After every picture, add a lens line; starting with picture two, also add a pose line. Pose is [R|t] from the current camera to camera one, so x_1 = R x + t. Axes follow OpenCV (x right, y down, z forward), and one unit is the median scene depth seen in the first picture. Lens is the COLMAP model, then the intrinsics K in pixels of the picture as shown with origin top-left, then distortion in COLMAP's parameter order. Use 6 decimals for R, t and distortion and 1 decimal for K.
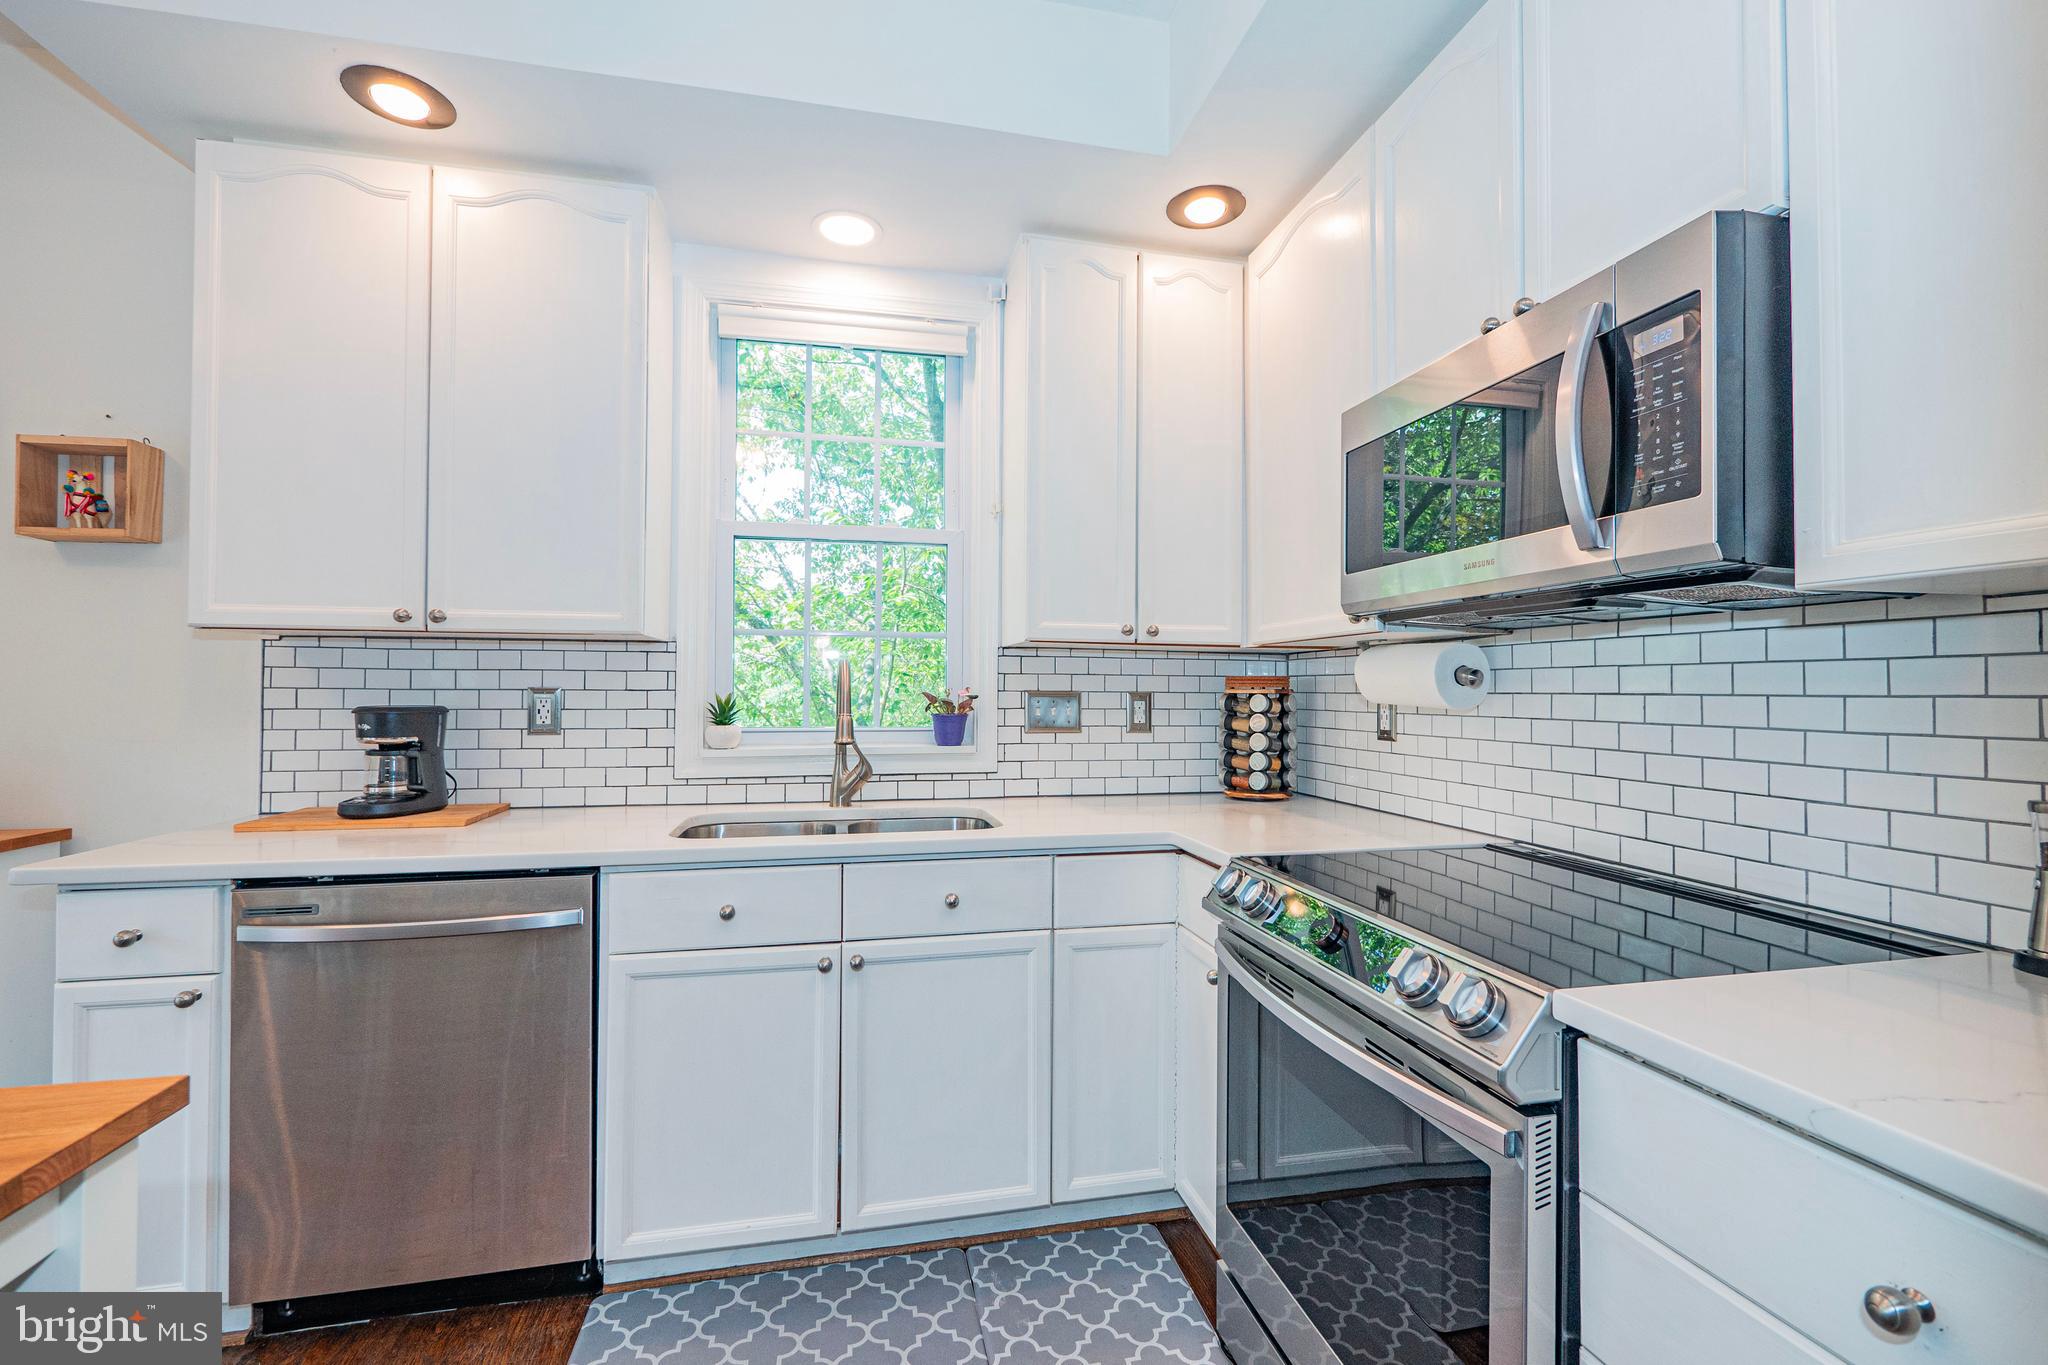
lens RADIAL K [[861.8, 0, 1024.4], [0, 861.8, 679.5], [0, 0, 1]] dist [-0.008591, 0.001422]
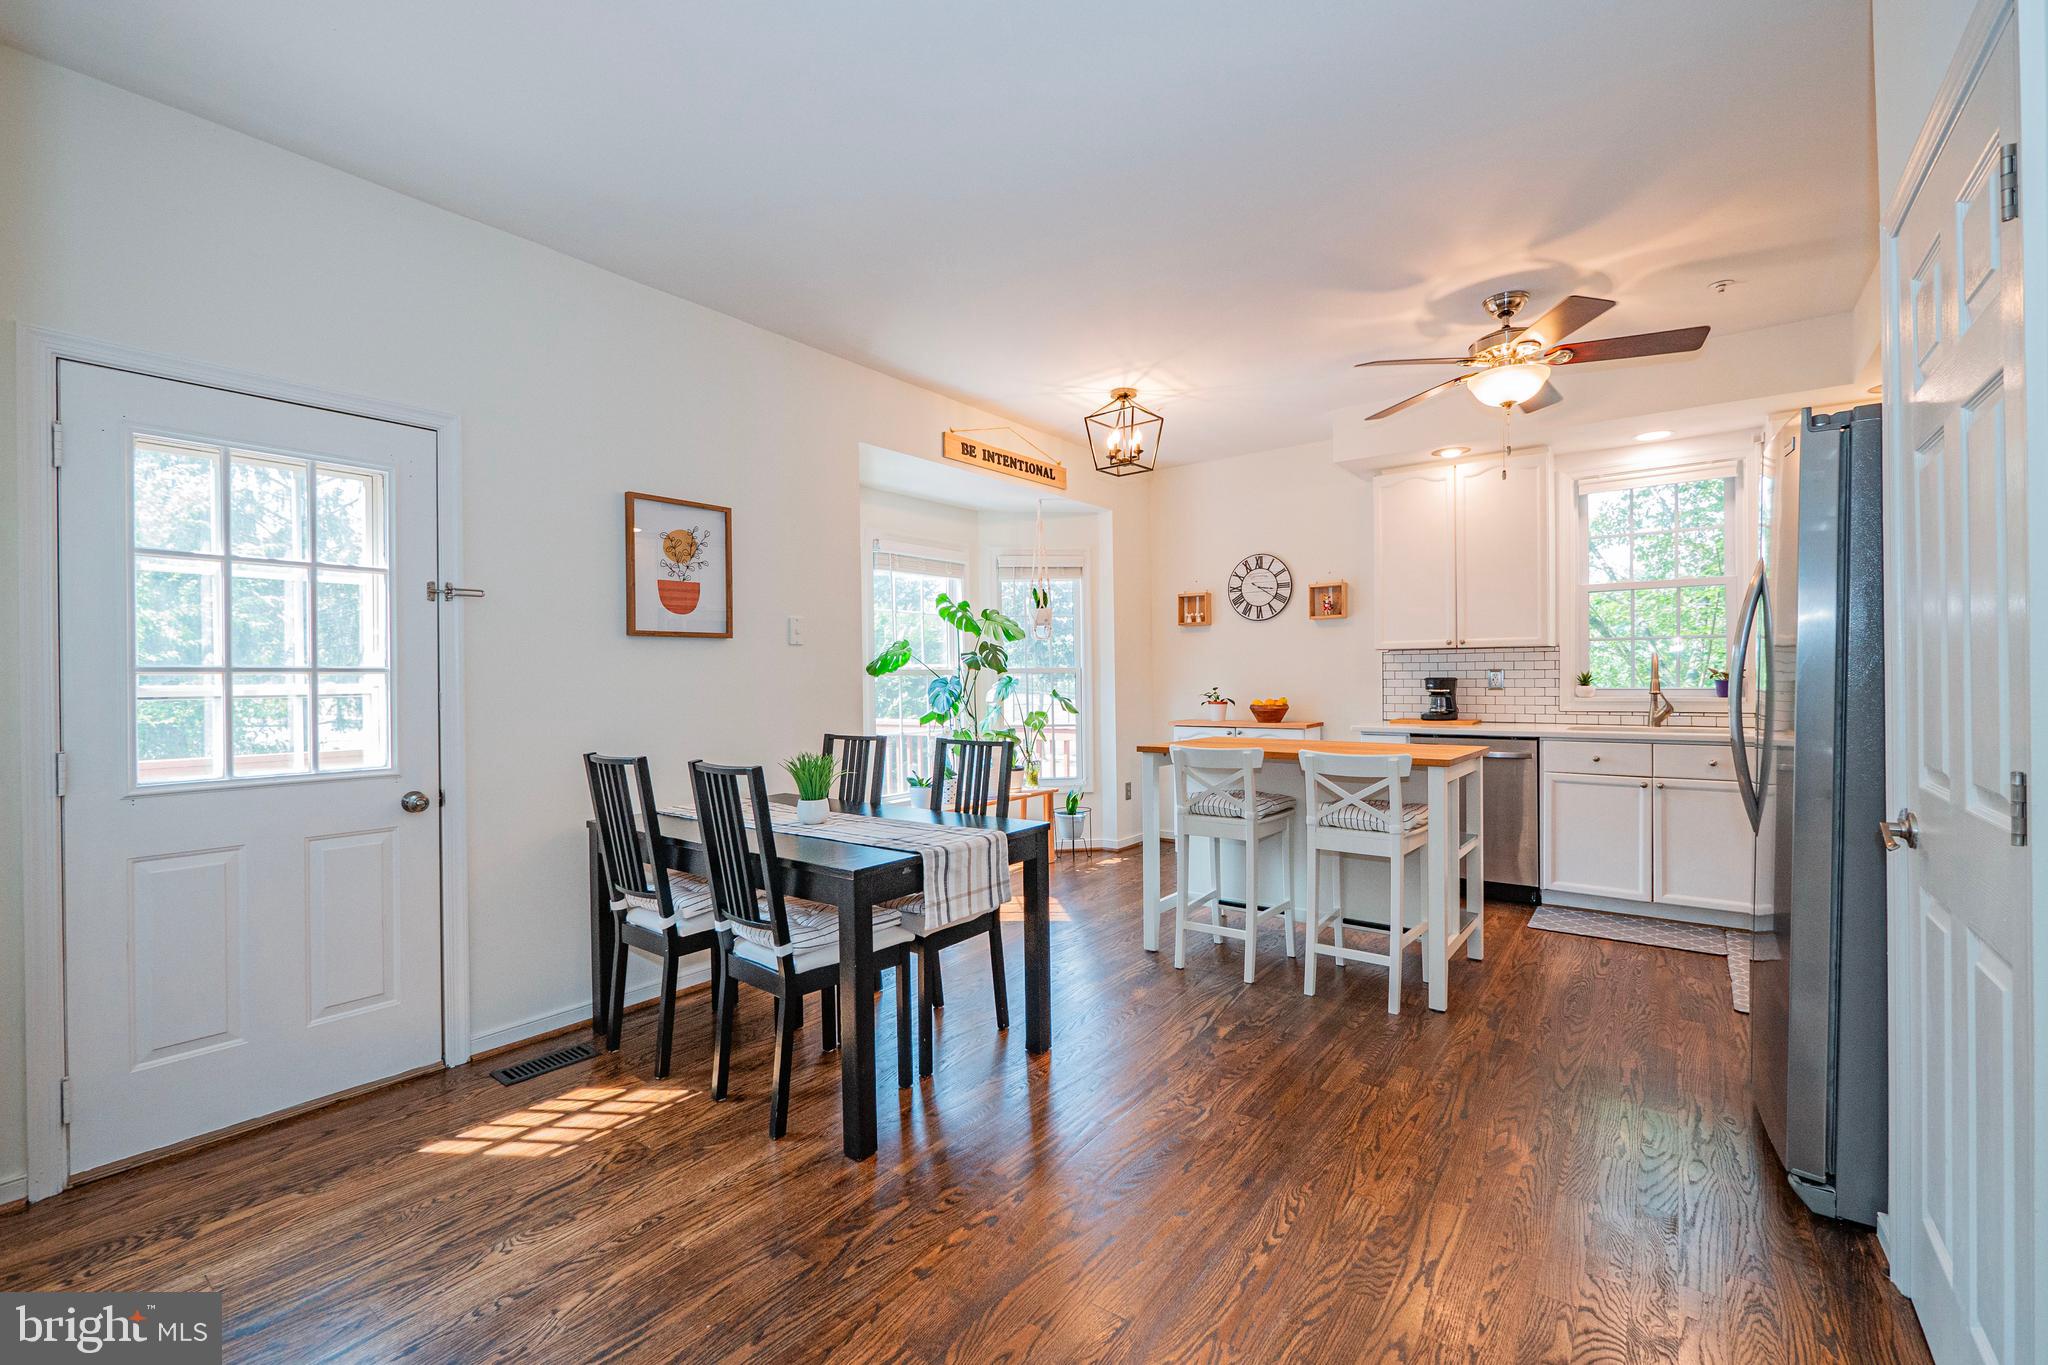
lens RADIAL K [[861.8, 0, 1025.5], [0, 861.8, 680.3], [0, 0, 1]] dist [-0.008591, 0.001422]
pose [[0.650961, -0.006617, -0.759082, 0.356140], [0.023370, 0.999663, 0.011327, -0.015976], [0.758751, -0.025114, 0.650896, -1.426879]]
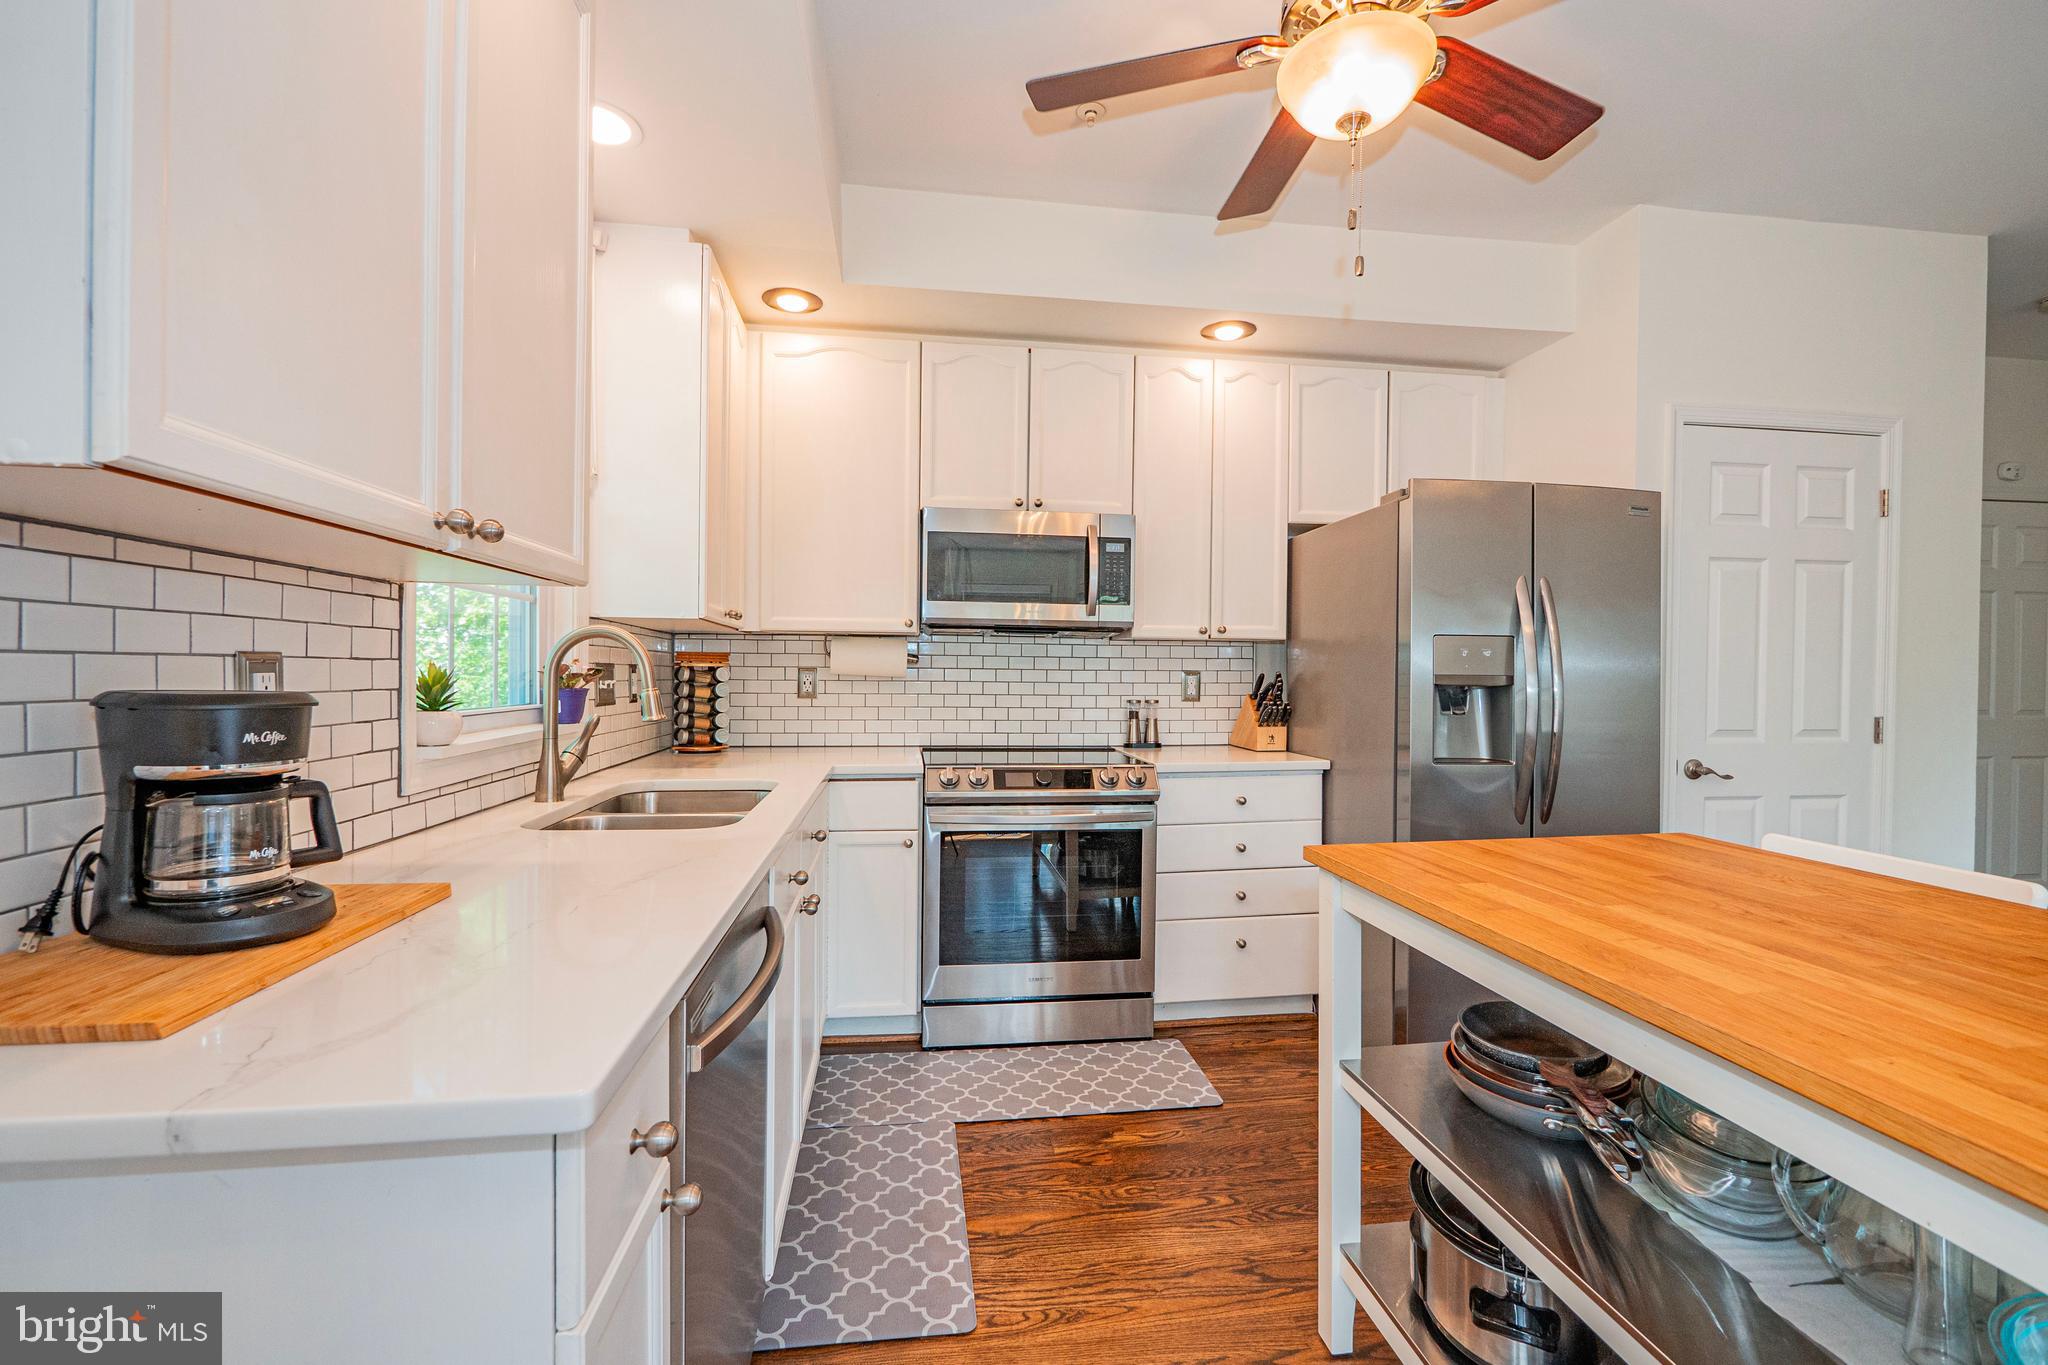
lens RADIAL K [[861.8, 0, 1024.6], [0, 861.8, 681.7], [0, 0, 1]] dist [-0.008591, 0.001422]
pose [[0.077867, -0.013480, 0.996873, -1.053100], [-0.021381, 0.999656, 0.015188, 0.009696], [-0.996734, -0.022496, 0.077552, 0.507032]]
